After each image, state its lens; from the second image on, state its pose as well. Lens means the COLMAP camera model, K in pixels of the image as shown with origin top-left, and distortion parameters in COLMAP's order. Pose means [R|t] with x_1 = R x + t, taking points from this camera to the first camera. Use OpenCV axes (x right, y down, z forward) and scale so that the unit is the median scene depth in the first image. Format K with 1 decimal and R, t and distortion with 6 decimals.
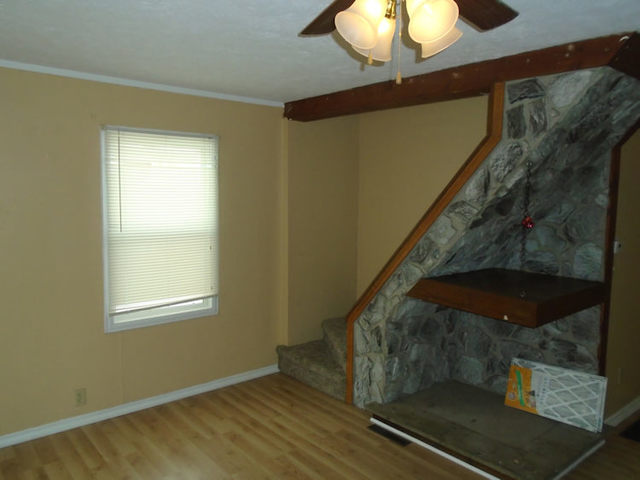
lens RADIAL K [[496.2, 0, 320.0], [0, 496.2, 240.0], [0, 0, 1]] dist [0.000617, 0.000430]
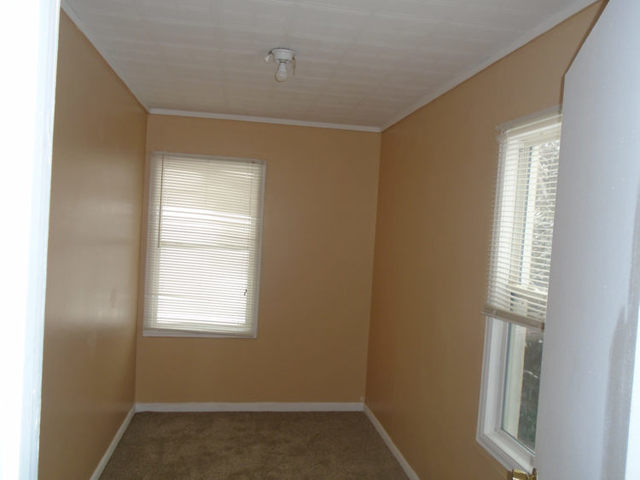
lens RADIAL K [[496.2, 0, 320.0], [0, 496.2, 240.0], [0, 0, 1]] dist [0.000617, 0.000430]
pose [[0.854647, 0.056076, -0.516172, 0.417674], [-0.100136, 0.993288, -0.057889, -0.008292], [0.509462, 0.101162, 0.854526, 0.239846]]
